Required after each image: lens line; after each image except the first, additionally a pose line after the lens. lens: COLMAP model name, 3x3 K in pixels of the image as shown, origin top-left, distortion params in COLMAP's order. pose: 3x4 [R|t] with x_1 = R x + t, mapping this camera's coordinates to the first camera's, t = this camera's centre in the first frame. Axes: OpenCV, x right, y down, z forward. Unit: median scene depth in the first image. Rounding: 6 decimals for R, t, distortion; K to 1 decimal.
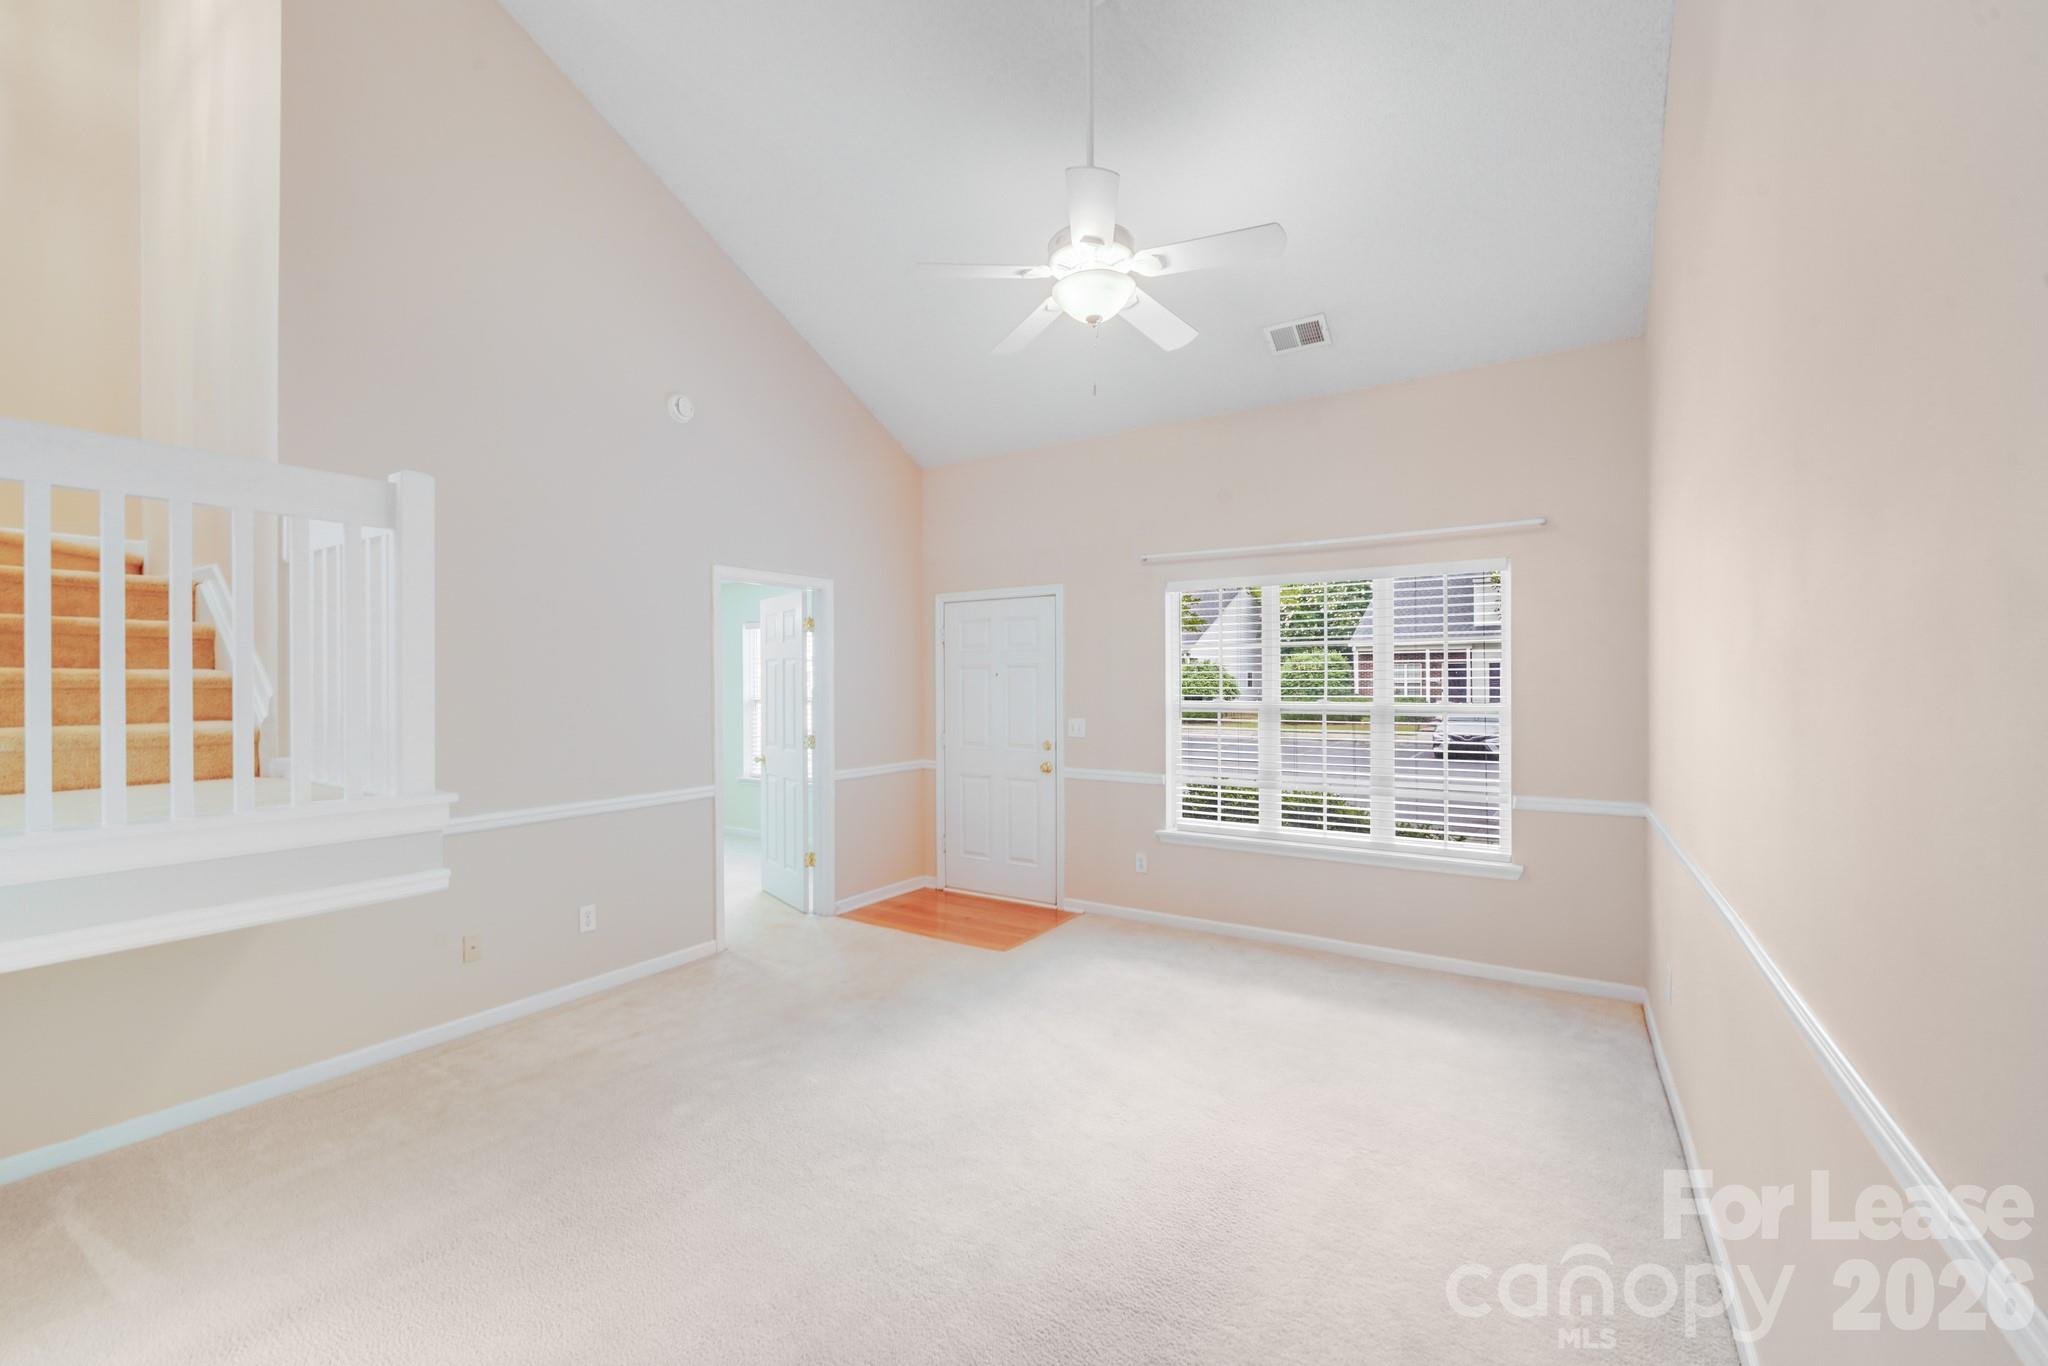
lens RADIAL K [[824.3, 0, 1024.0], [0, 824.3, 683.0], [0, 0, 1]] dist [-0.019576, 0.000202]
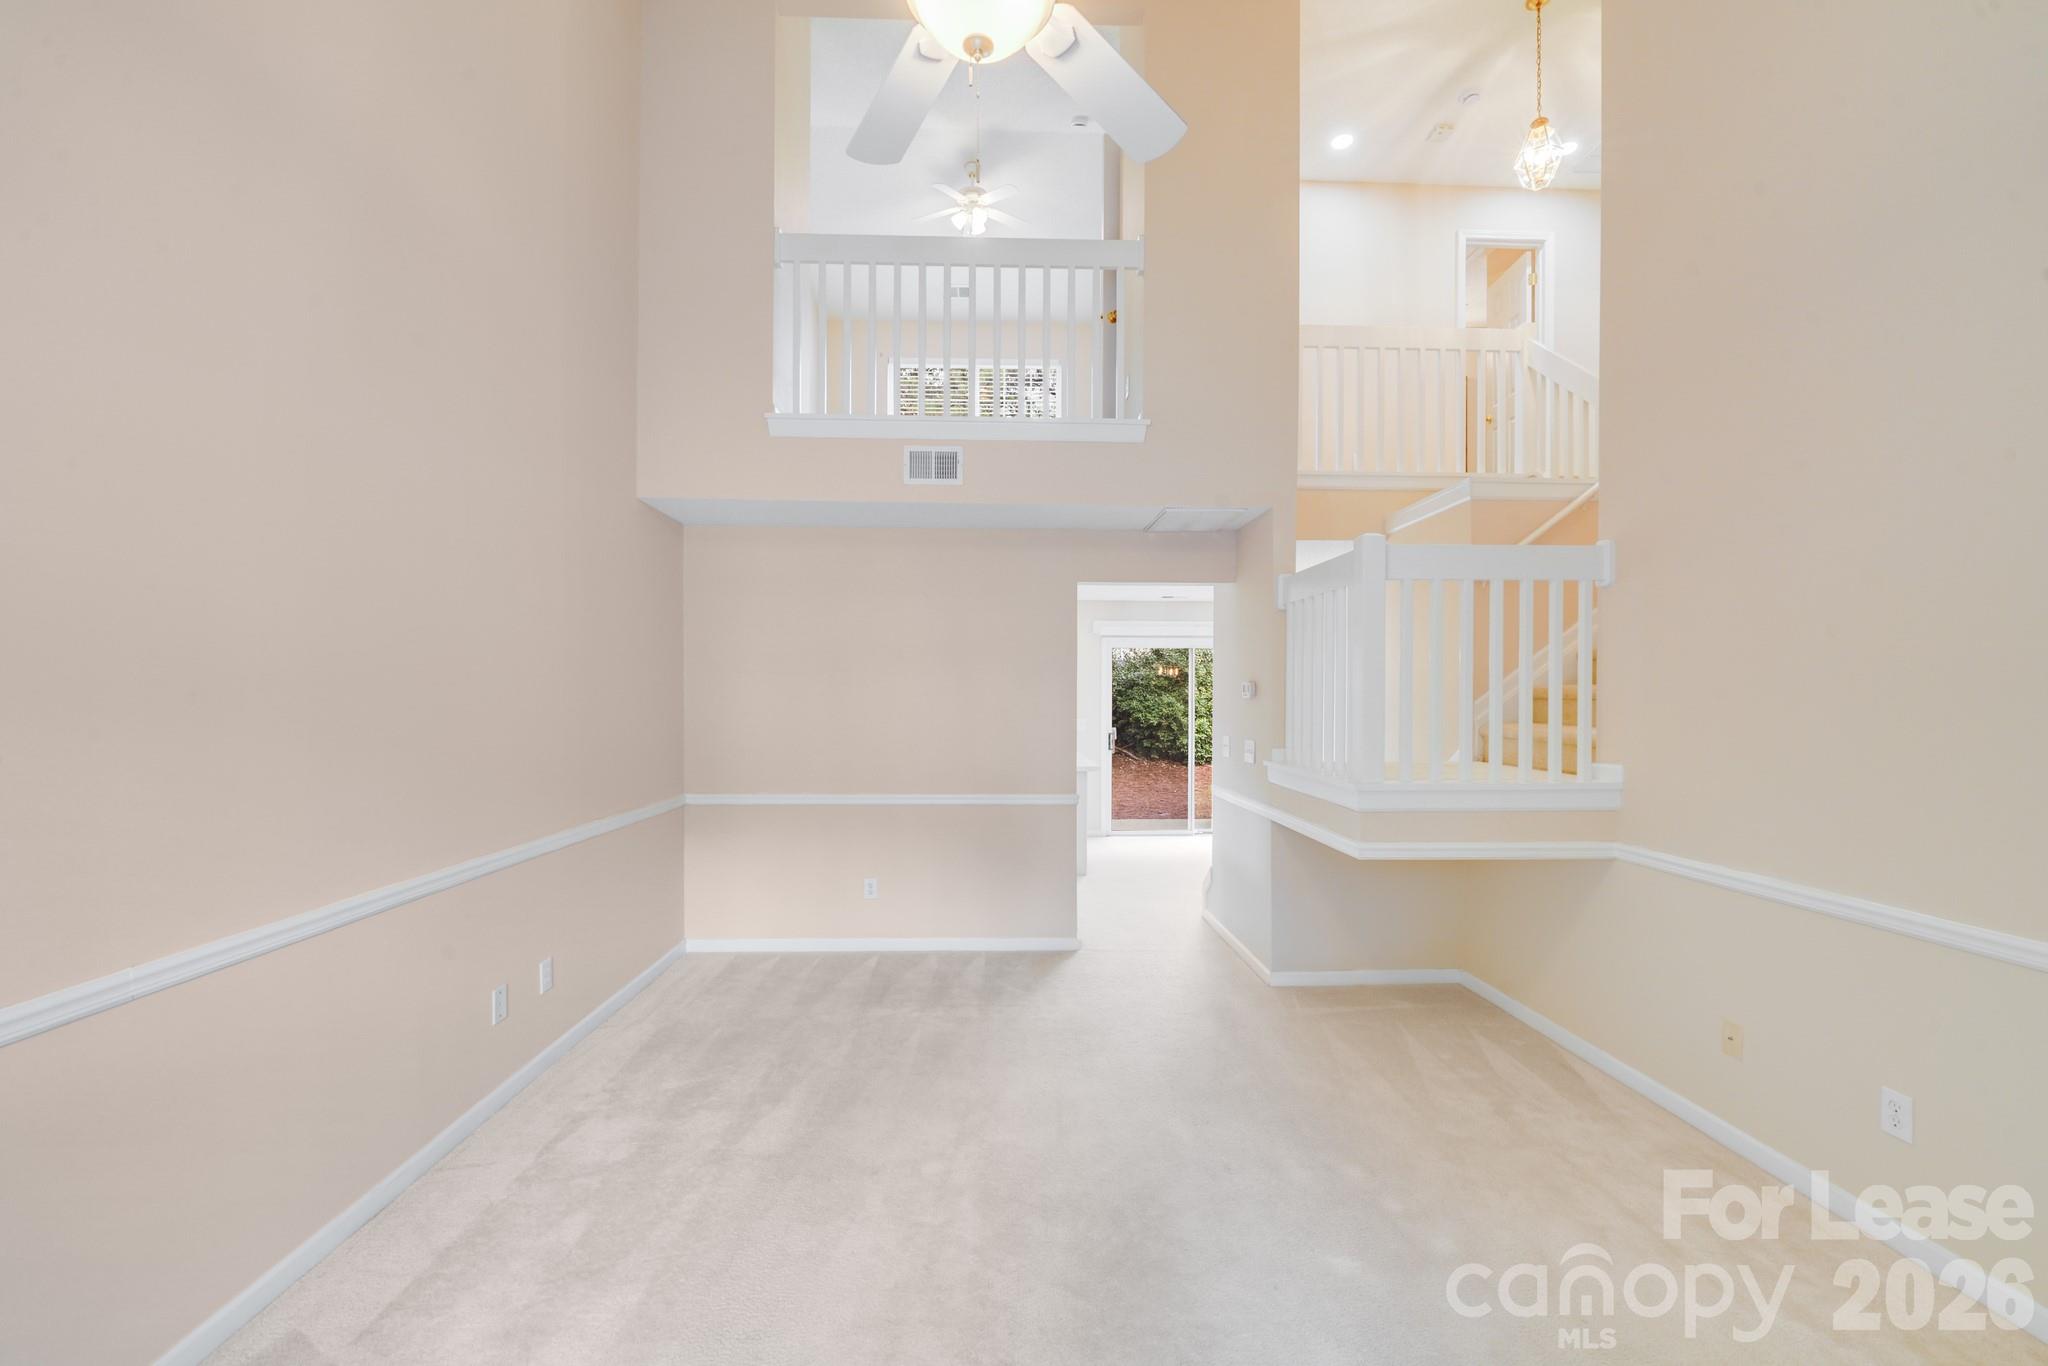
lens RADIAL K [[832.6, 0, 1022.3], [0, 832.6, 702.6], [0, 0, 1]] dist [-0.002545, -0.000629]
pose [[-0.824137, 0.005793, -0.566361, 0.357051], [-0.002355, 0.999904, 0.013654, -0.004824], [0.566385, 0.012587, -0.824044, 1.387700]]
